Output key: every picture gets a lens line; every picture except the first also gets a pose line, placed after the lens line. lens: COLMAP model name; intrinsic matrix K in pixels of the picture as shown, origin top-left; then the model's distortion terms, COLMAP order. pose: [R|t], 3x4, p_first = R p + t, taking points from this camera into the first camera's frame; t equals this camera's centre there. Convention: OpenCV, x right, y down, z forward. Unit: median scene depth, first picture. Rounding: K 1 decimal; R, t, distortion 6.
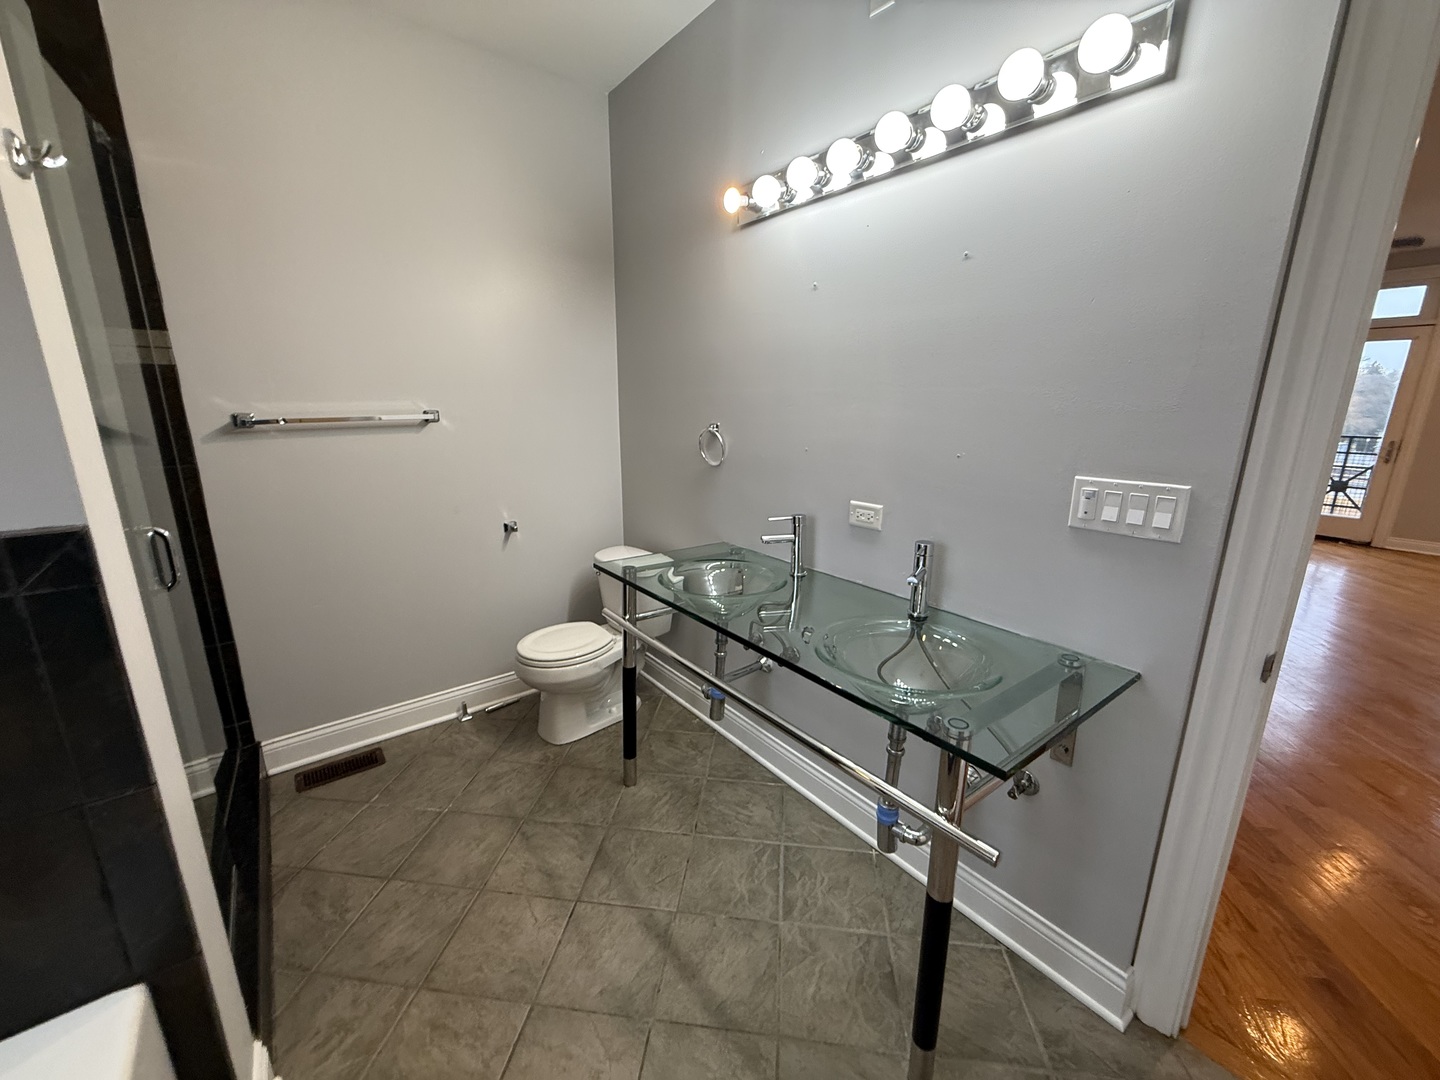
lens RADIAL K [[572.4, 0, 722.1], [0, 572.4, 543.2], [0, 0, 1]] dist [-0.000152, 0.000247]
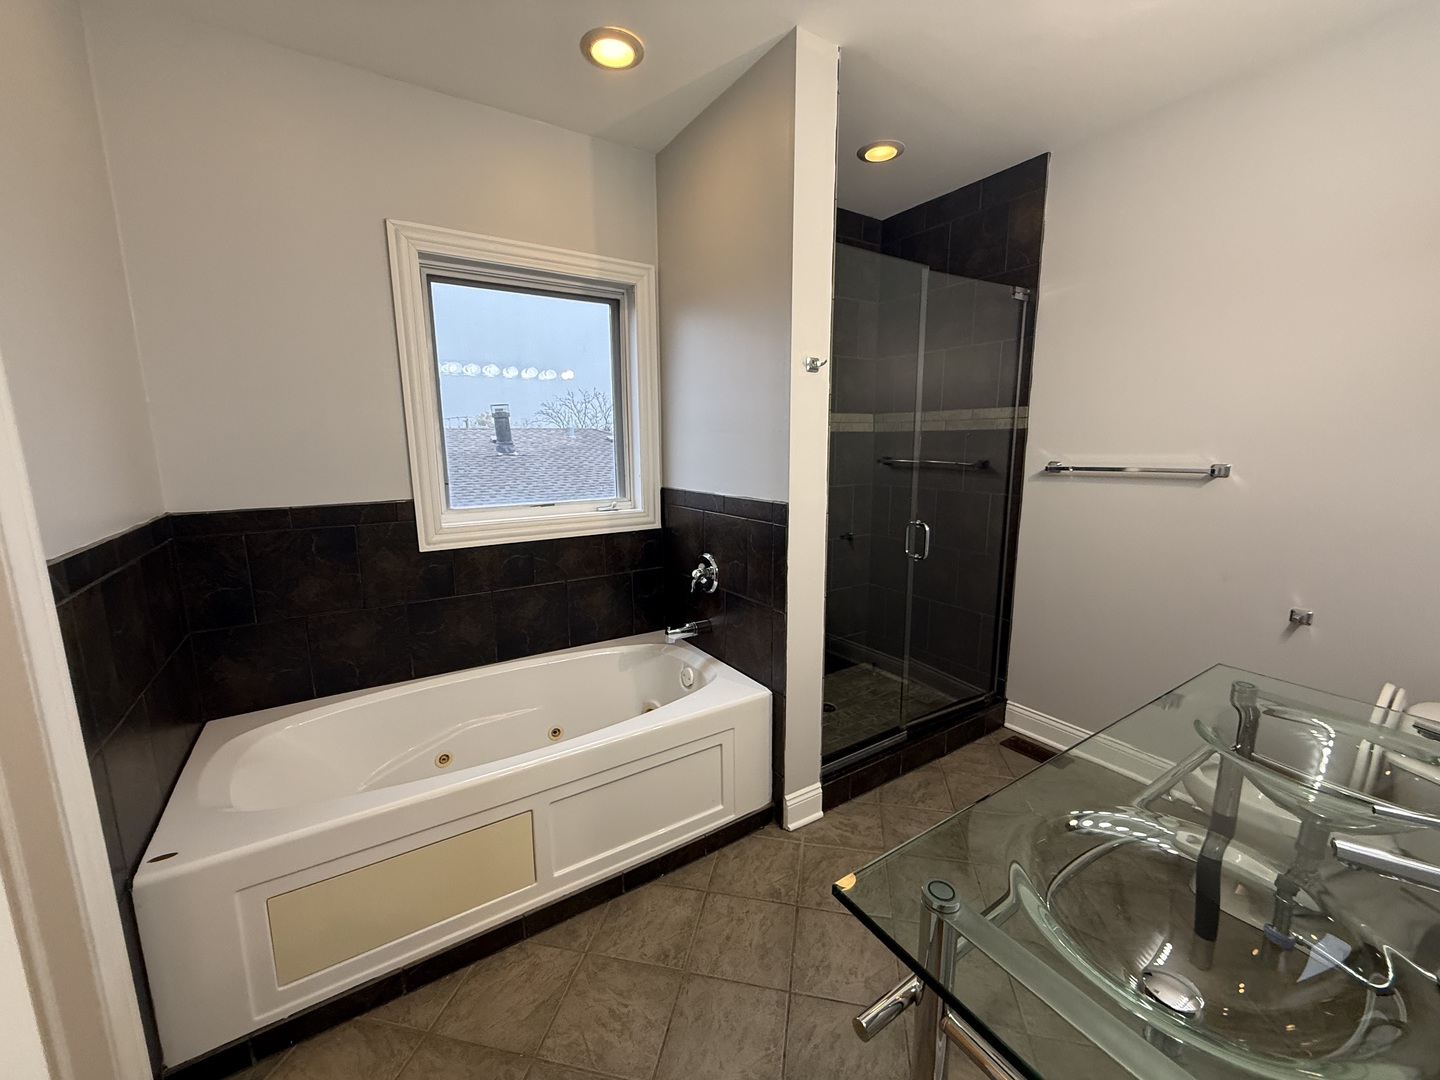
lens RADIAL K [[572.4, 0, 712.6], [0, 572.4, 541.3], [0, 0, 1]] dist [-0.000152, 0.000247]
pose [[-0.087668, 0.168302, -0.981829, 0.600494], [-0.239969, 0.953030, 0.184792, -0.105727], [0.966814, 0.251809, -0.043163, 0.331031]]
